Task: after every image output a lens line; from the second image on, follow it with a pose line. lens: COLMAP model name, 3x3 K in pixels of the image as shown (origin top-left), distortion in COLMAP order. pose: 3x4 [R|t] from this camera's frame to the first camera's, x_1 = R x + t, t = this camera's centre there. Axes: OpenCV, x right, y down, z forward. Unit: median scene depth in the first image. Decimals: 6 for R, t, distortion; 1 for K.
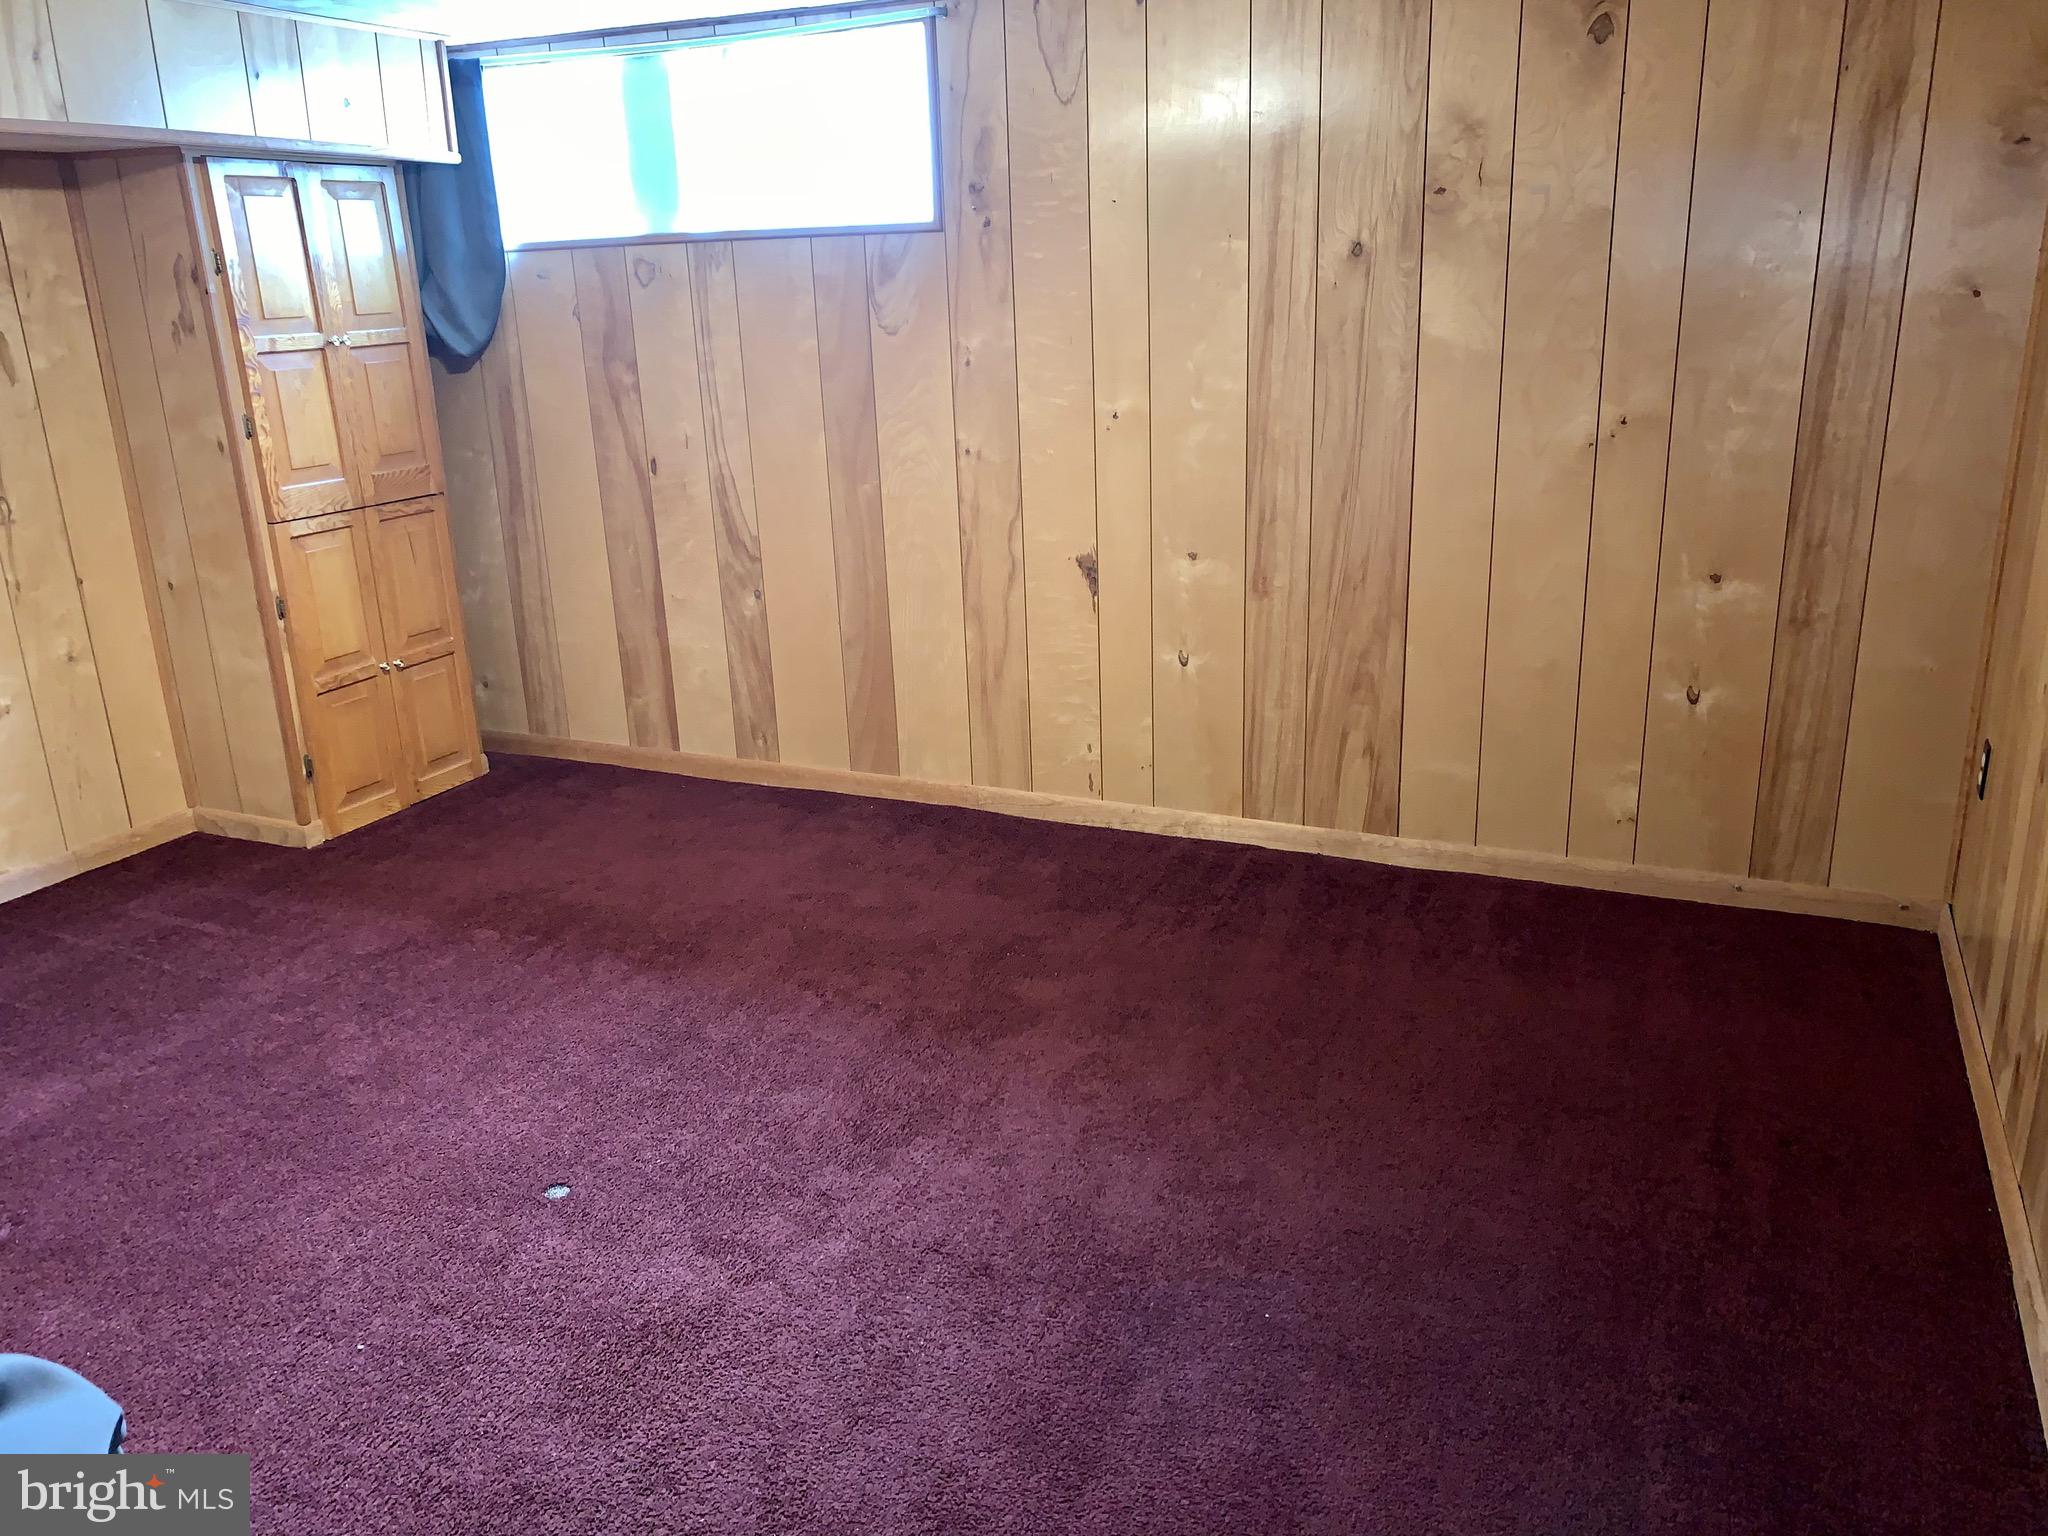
lens RADIAL K [[1578.0, 0, 1026.3], [0, 1578.0, 777.8], [0, 0, 1]] dist [0.030386, -0.031703]
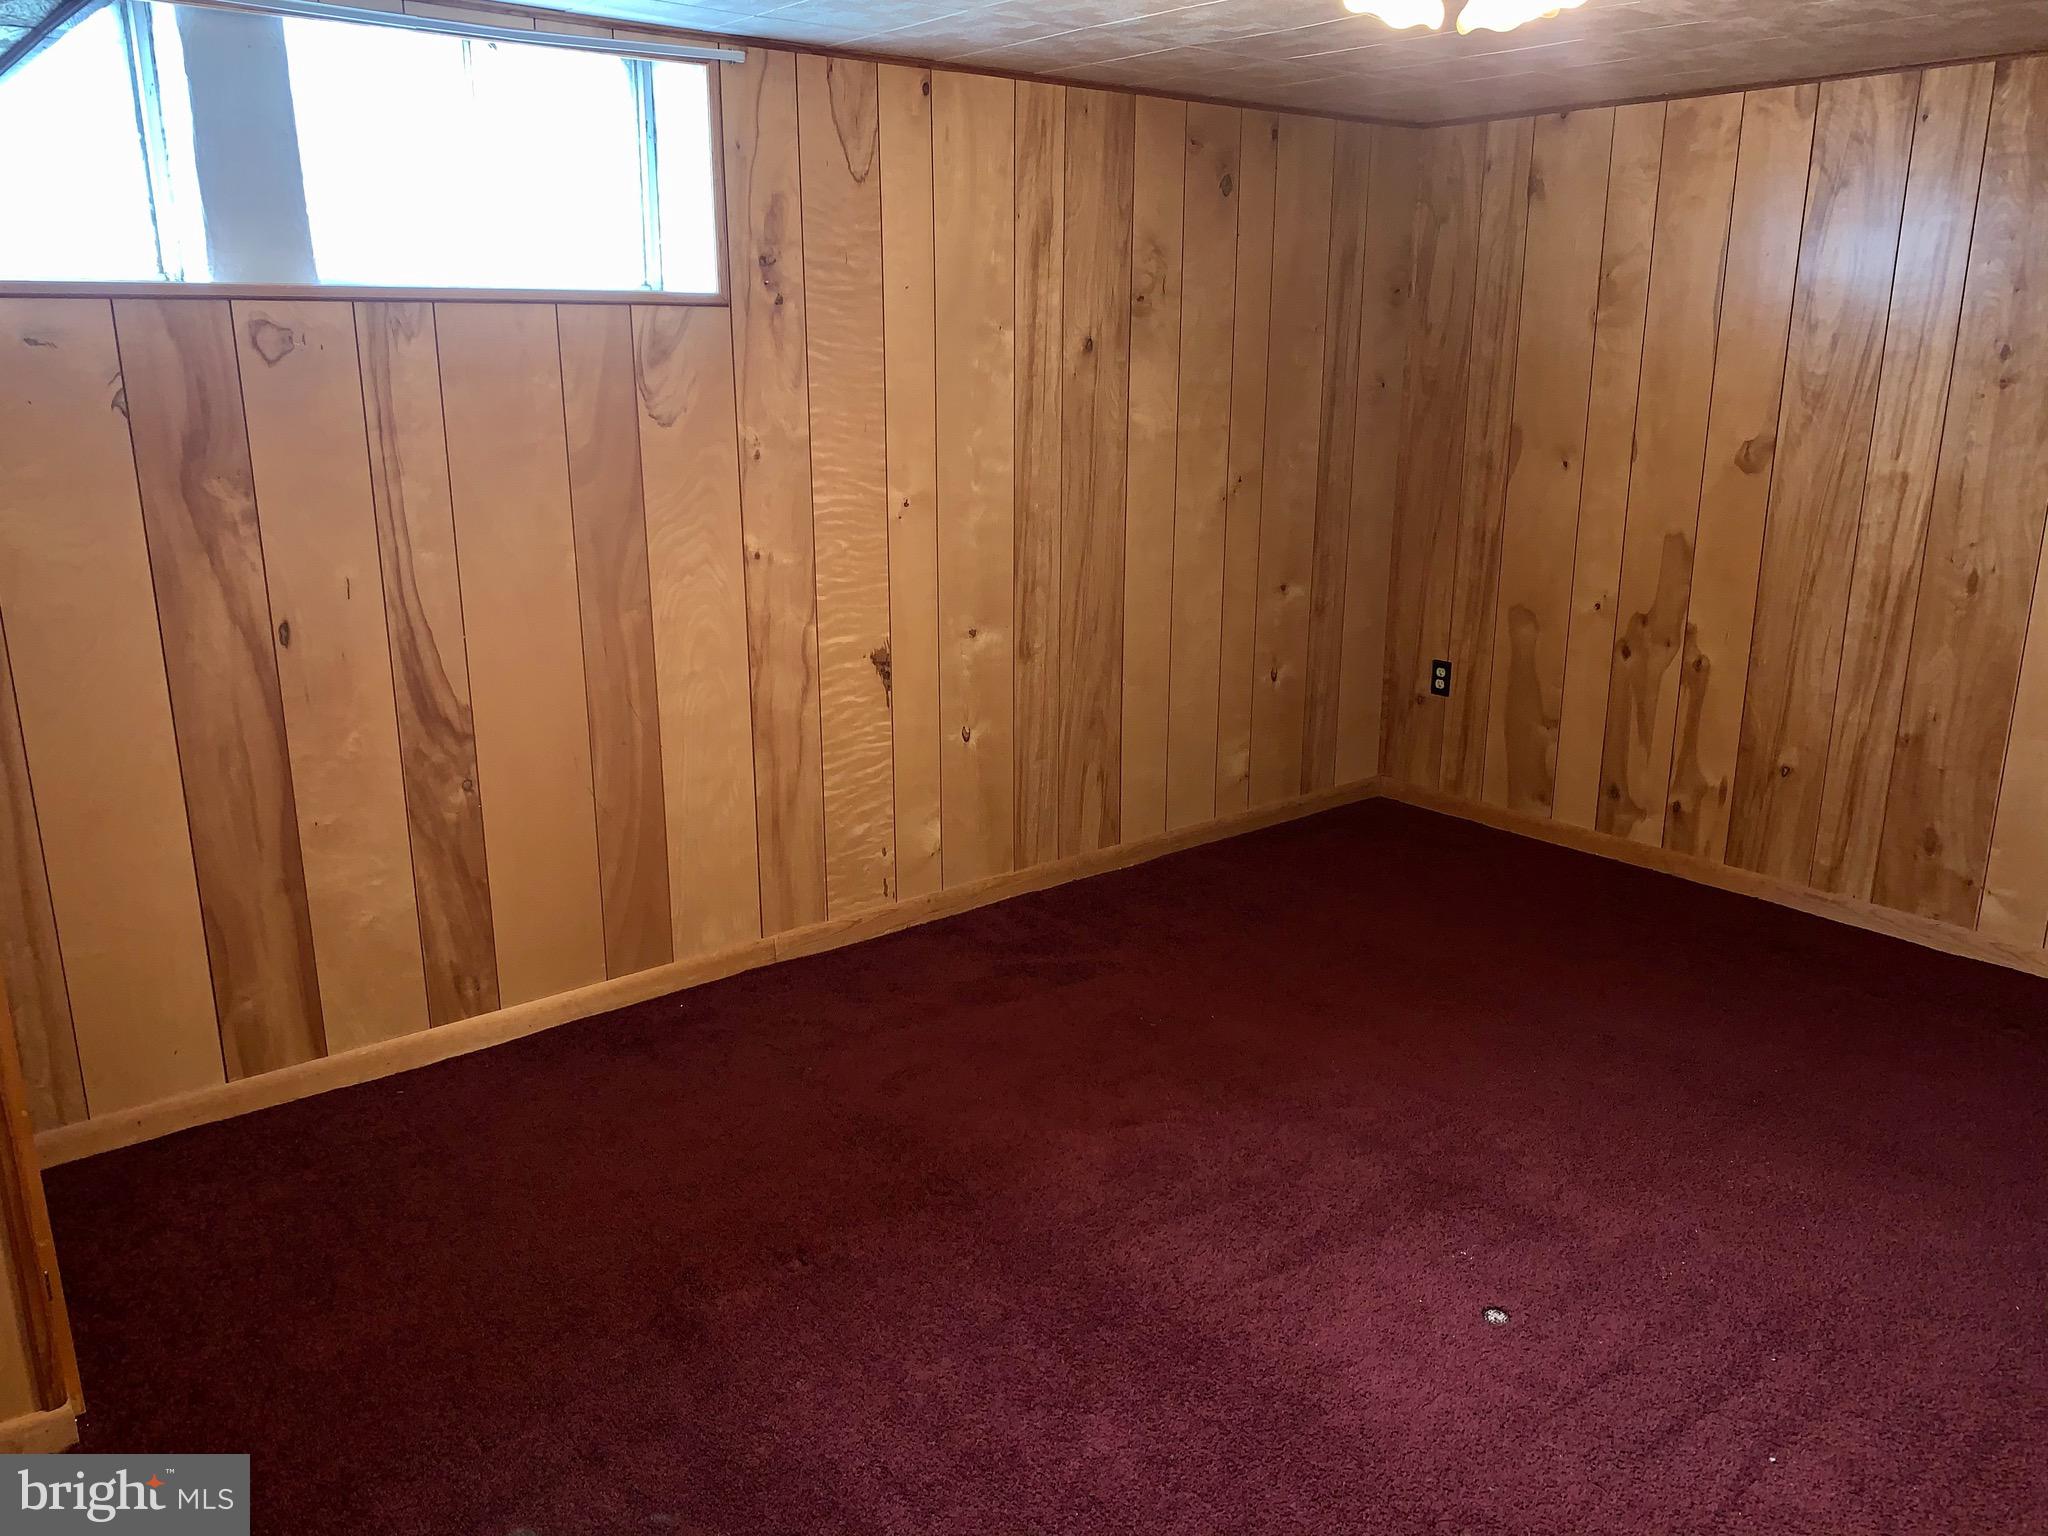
lens RADIAL K [[1578.0, 0, 1035.0], [0, 1578.0, 759.2], [0, 0, 1]] dist [0.030386, -0.031703]
pose [[0.430693, -0.208461, 0.878093, -0.785352], [0.251370, 0.962165, 0.105126, -0.158065], [-0.866785, 0.175449, 0.466799, 0.499959]]
